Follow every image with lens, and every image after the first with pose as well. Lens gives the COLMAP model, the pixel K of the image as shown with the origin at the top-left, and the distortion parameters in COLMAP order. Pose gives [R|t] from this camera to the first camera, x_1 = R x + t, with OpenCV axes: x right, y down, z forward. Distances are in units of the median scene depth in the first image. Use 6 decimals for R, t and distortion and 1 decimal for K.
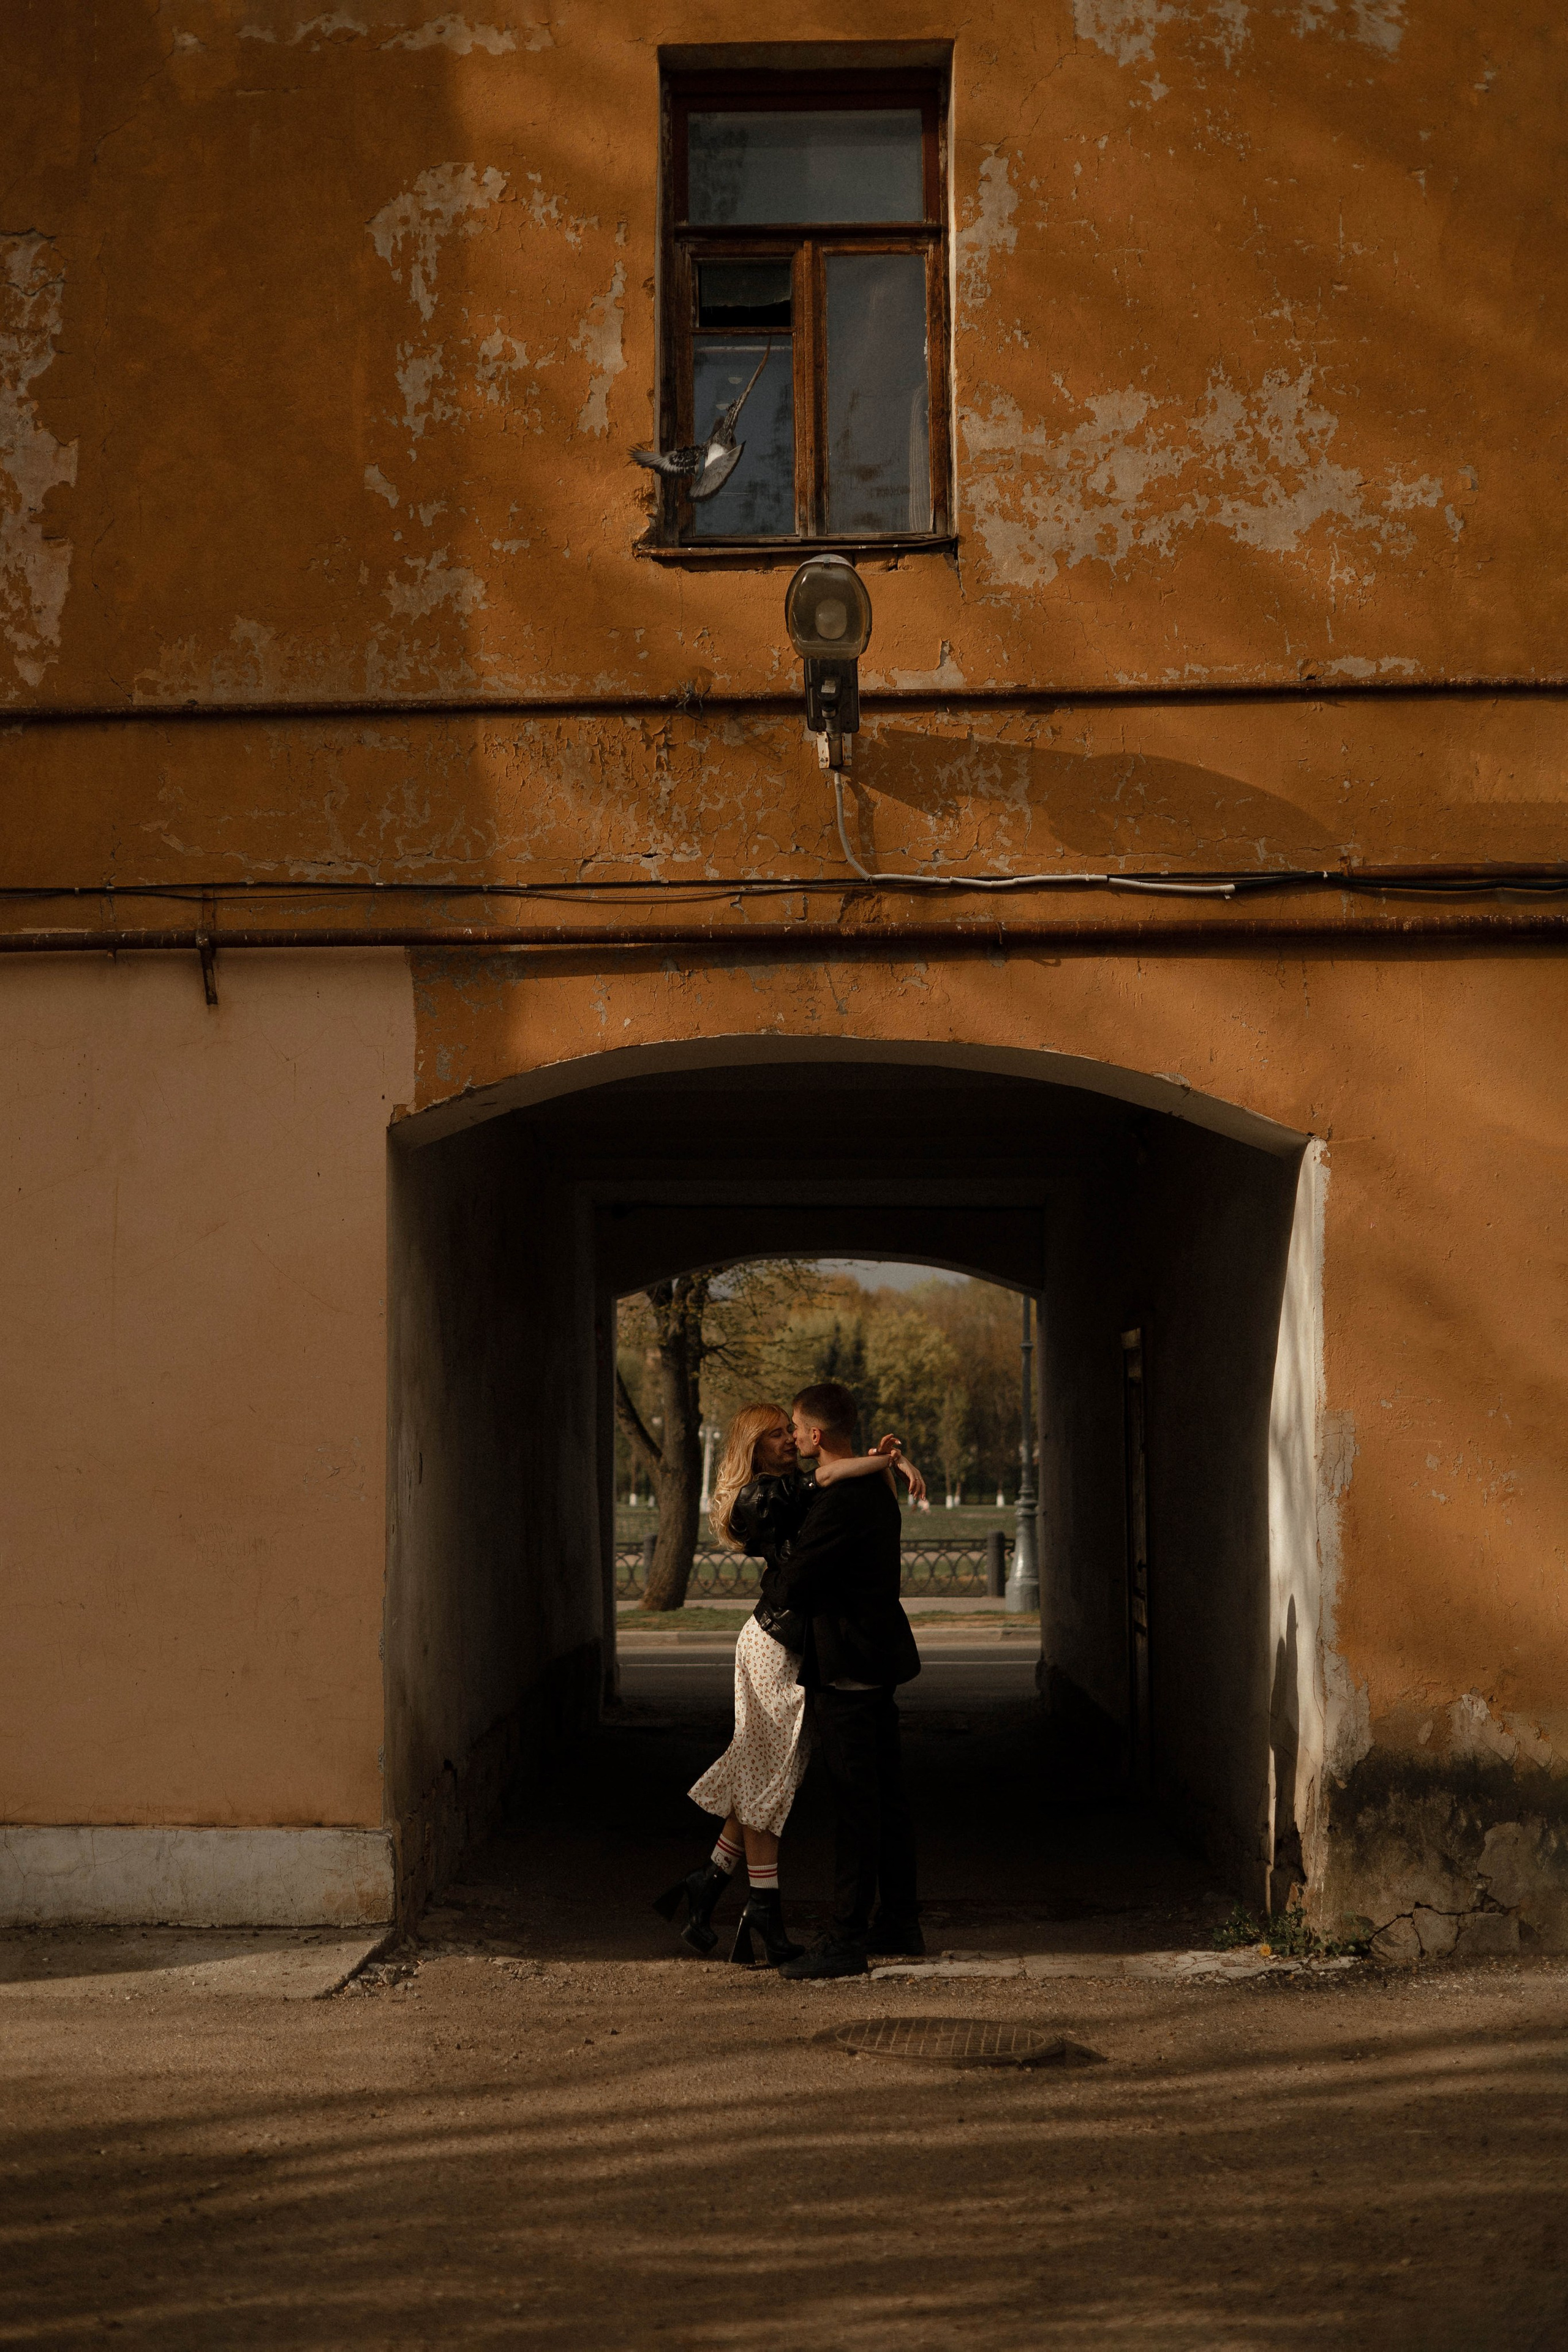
lens RADIAL K [[3345.0, 0, 786.1], [0, 3345.0, 1175.7], [0, 0, 1]] dist [0.007755, 0.000000]
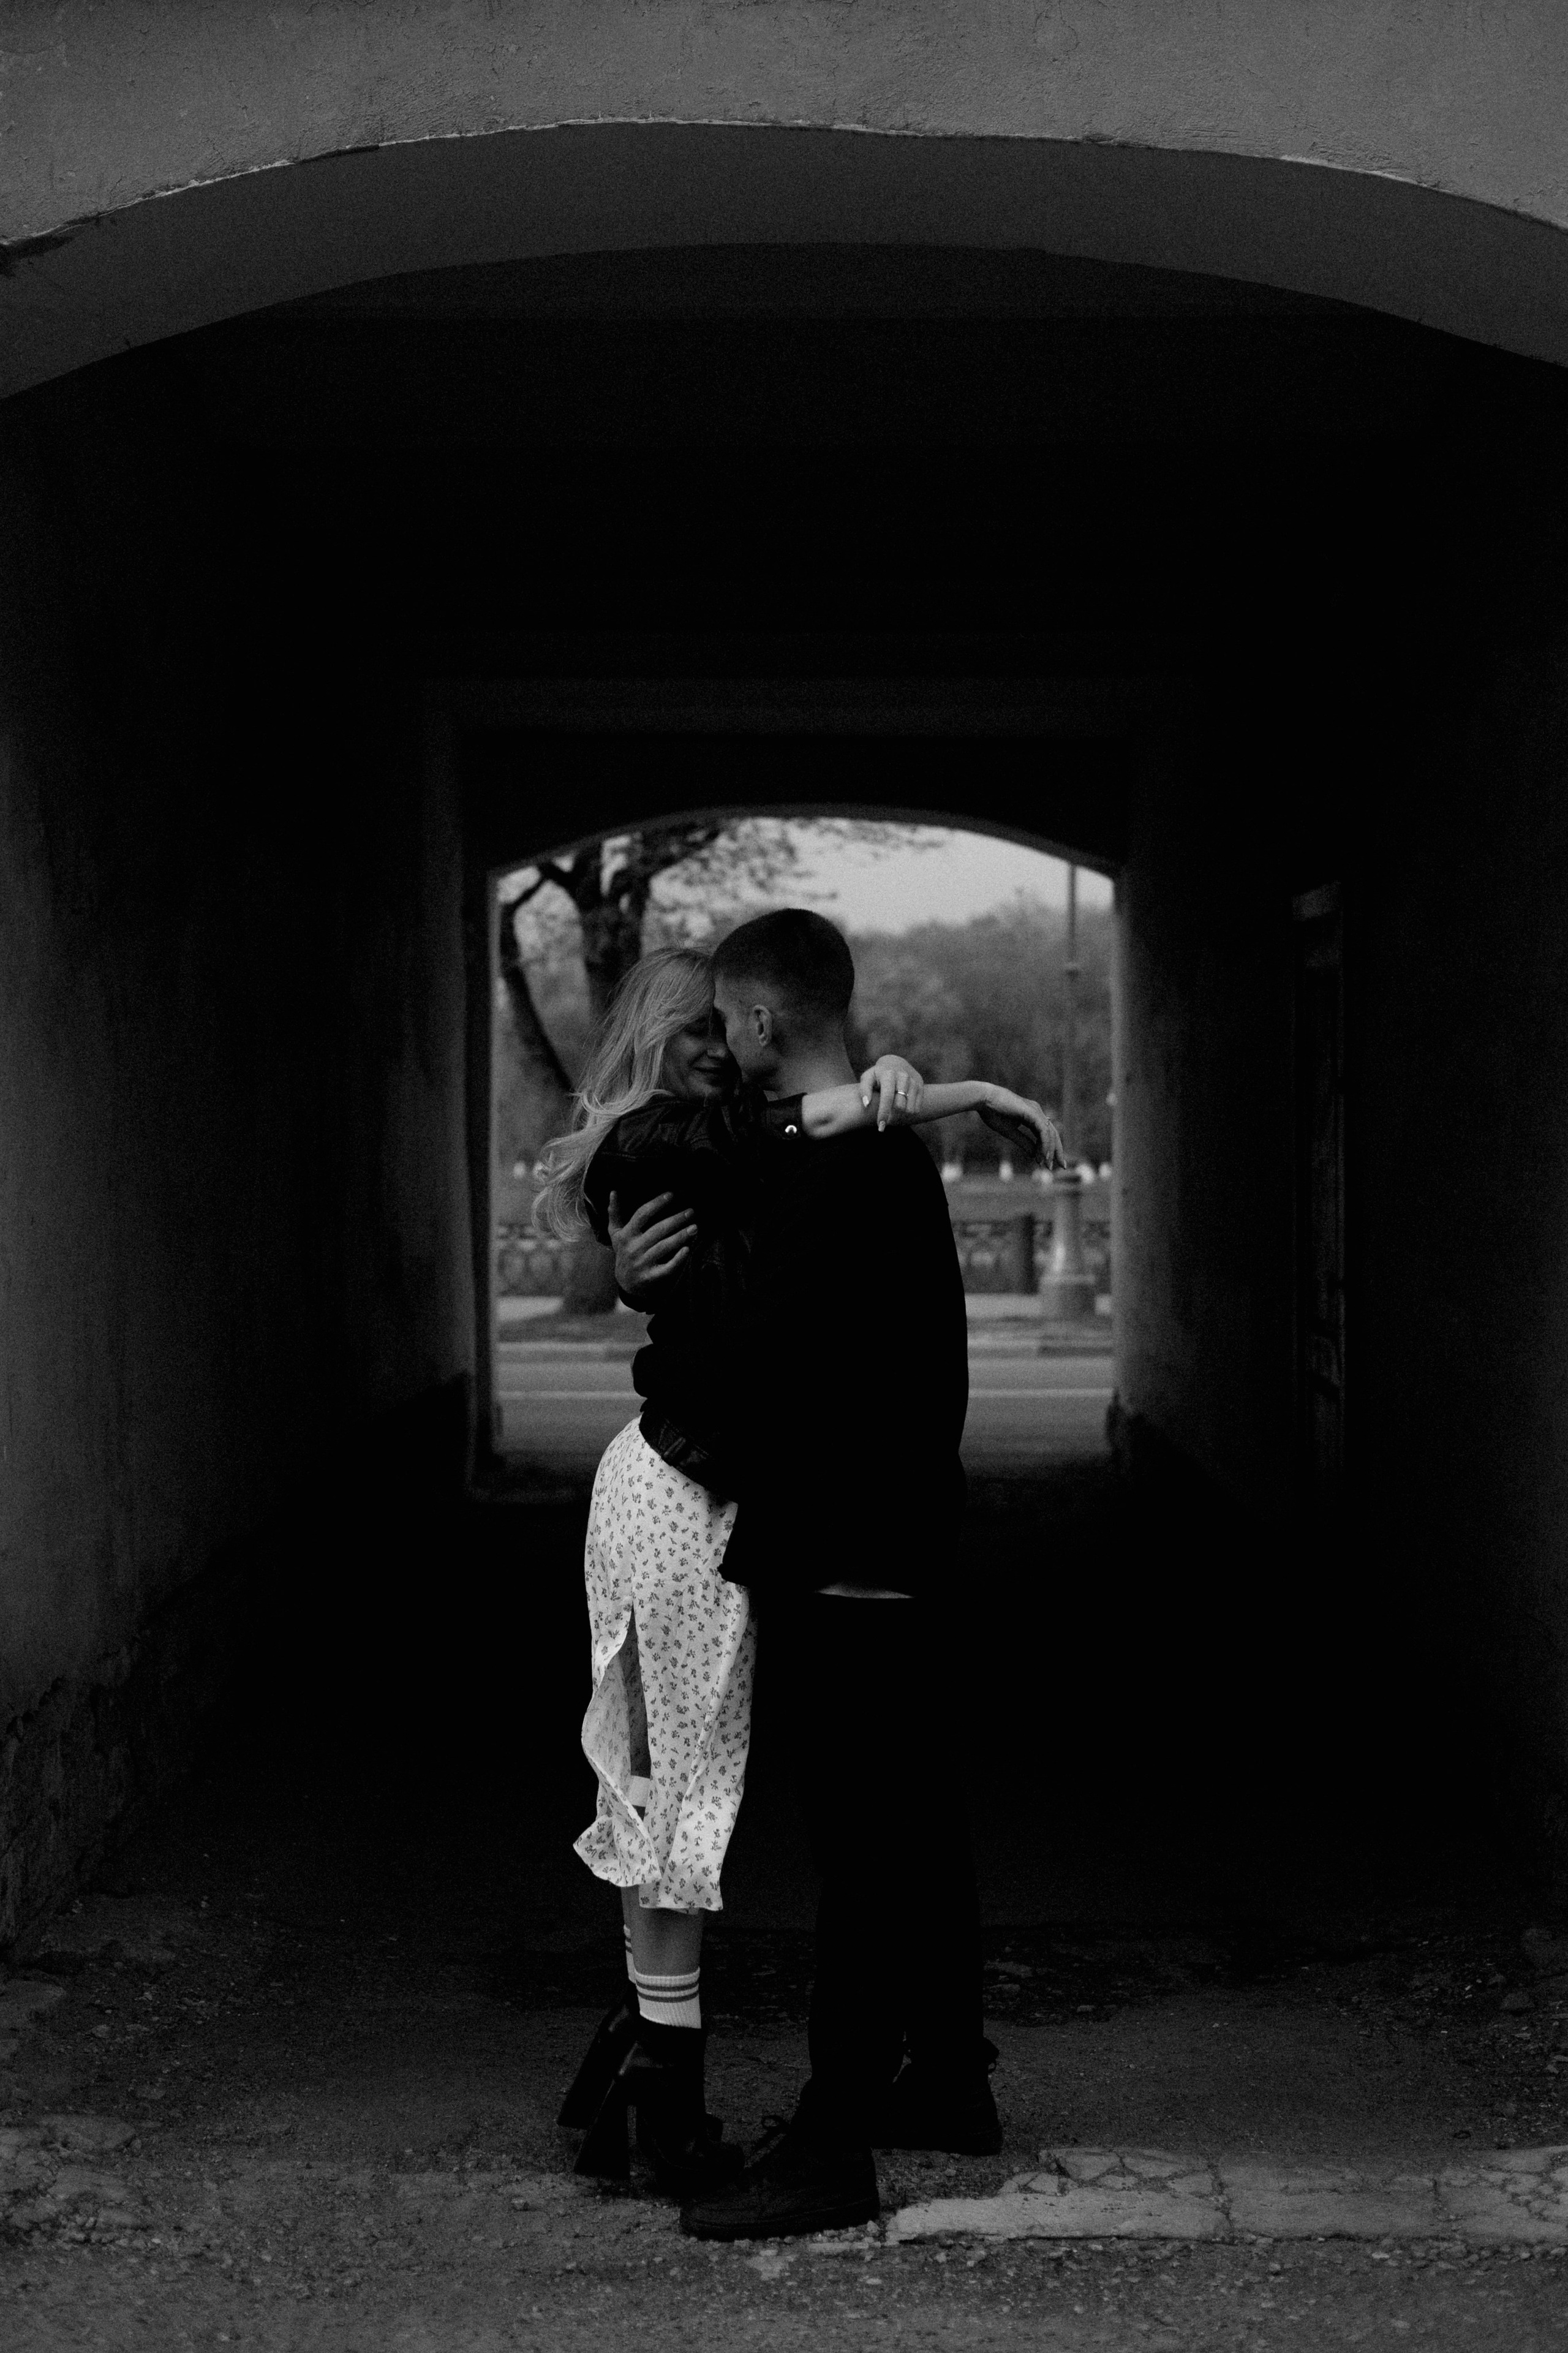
lens RADIAL K [[3346.1, 0, 783.4], [0, 3346.1, 1175.9], [0, 0, 1]] dist [0.007755, 0.000000]
pose [[0.999985, 0.004054, 0.003774, 0.005053], [-0.004406, 0.995131, 0.098462, 0.029389], [-0.003357, -0.098478, 0.995134, 0.306733]]
